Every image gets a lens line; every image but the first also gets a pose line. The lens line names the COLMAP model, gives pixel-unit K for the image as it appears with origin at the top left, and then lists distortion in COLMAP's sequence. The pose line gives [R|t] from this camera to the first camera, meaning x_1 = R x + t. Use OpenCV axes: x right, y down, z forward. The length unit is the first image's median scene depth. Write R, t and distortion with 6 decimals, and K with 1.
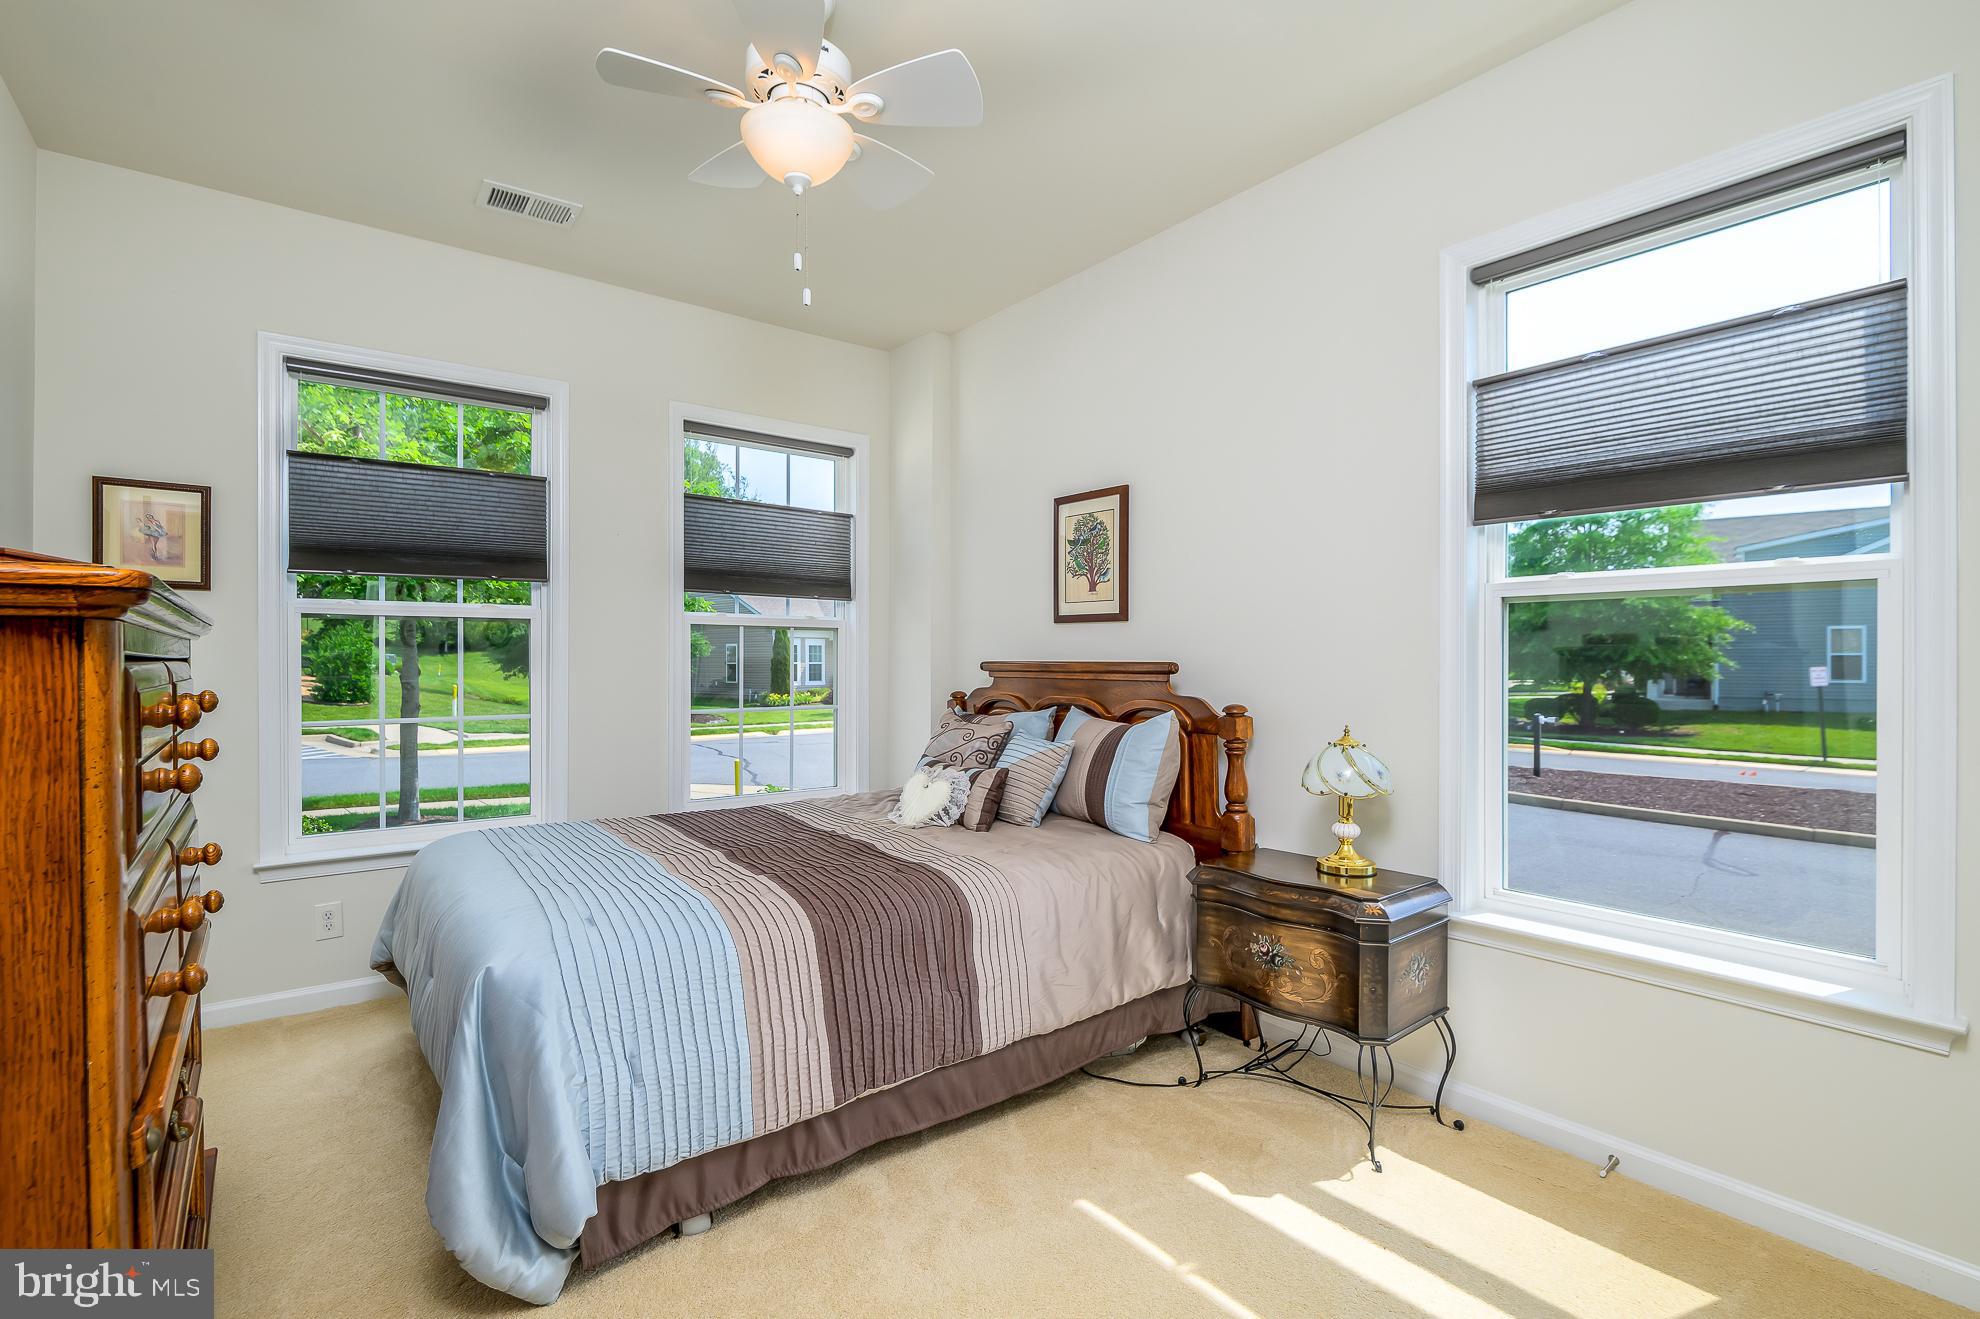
lens RADIAL K [[929.0, 0, 988.5], [0, 929.0, 660.1], [0, 0, 1]] dist [-0.003136, -0.000374]
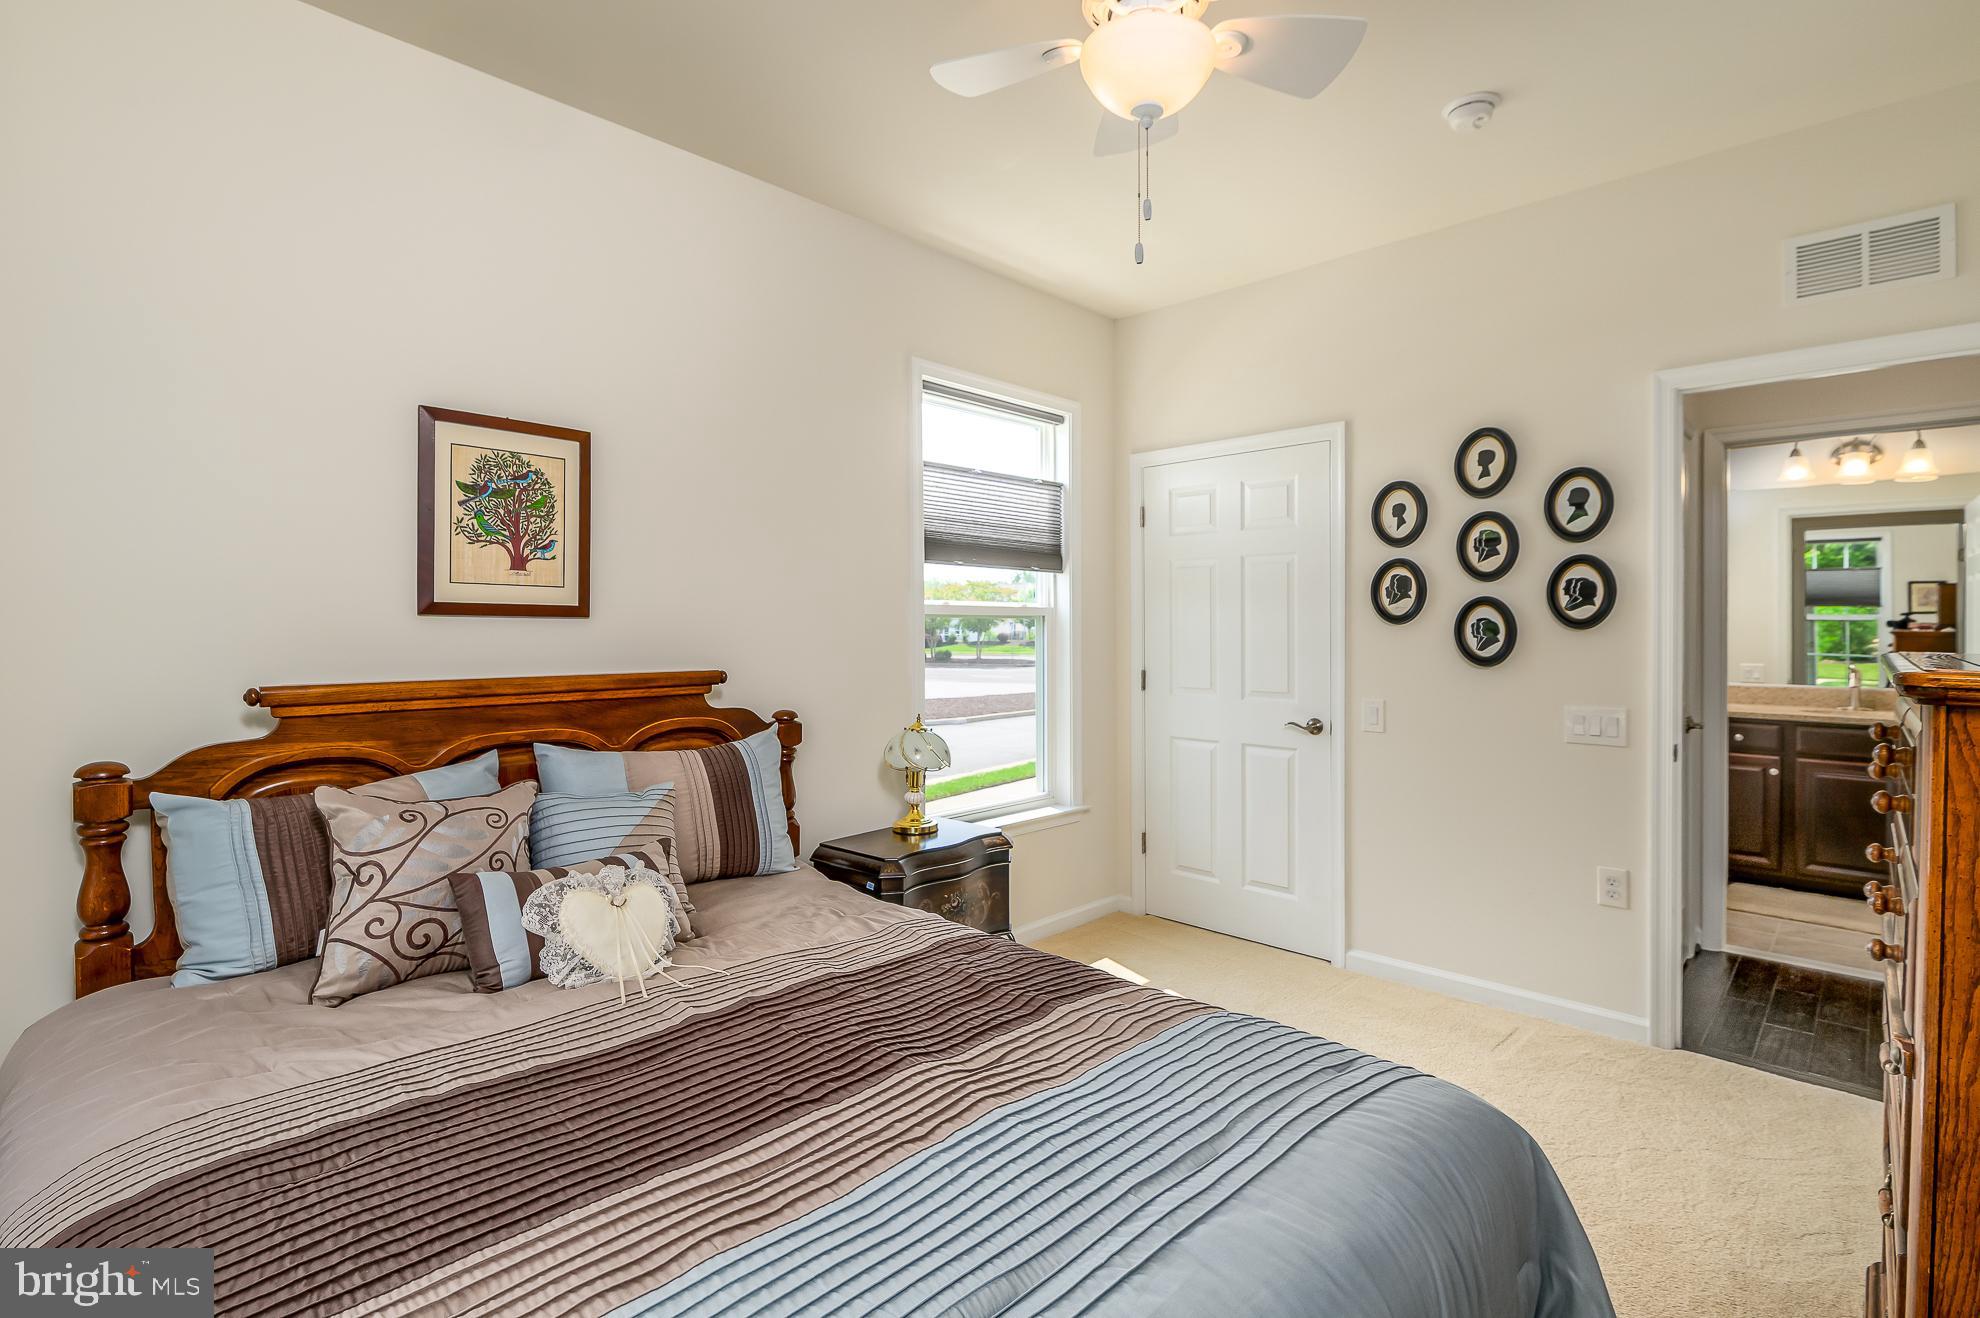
lens RADIAL K [[929.0, 0, 960.4], [0, 929.0, 624.9], [0, 0, 1]] dist [-0.003136, -0.000374]
pose [[-0.161679, 0.005912, 0.986826, -0.603120], [0.009132, 0.999948, -0.004494, -0.028766], [-0.986801, 0.008286, -0.161724, 0.798752]]
